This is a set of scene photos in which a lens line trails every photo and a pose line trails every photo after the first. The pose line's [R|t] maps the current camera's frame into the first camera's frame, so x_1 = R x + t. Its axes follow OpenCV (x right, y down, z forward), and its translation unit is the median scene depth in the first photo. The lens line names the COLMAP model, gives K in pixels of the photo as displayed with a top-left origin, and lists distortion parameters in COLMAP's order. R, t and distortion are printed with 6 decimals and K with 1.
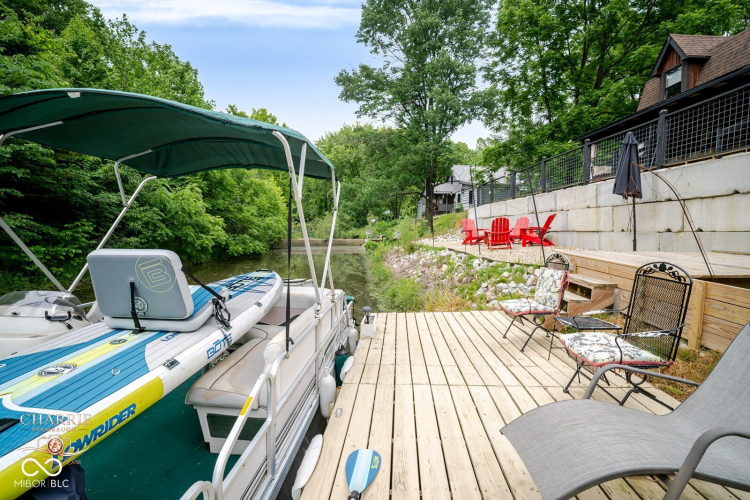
lens RADIAL K [[342.7, 0, 375.0], [0, 342.7, 250.0], [0, 0, 1]] dist [-0.005764, -0.000362]
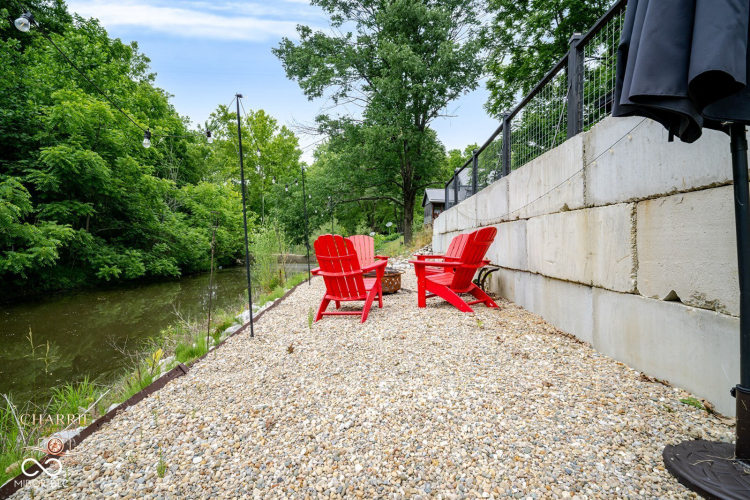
lens RADIAL K [[356.9, 0, 375.0], [0, 356.9, 250.0], [0, 0, 1]] dist [-0.001373, -0.000786]
pose [[0.996010, 0.023714, -0.086036, 0.484642], [-0.027182, 0.998856, -0.039355, -0.068008], [0.085004, 0.041536, 0.995514, 0.659776]]
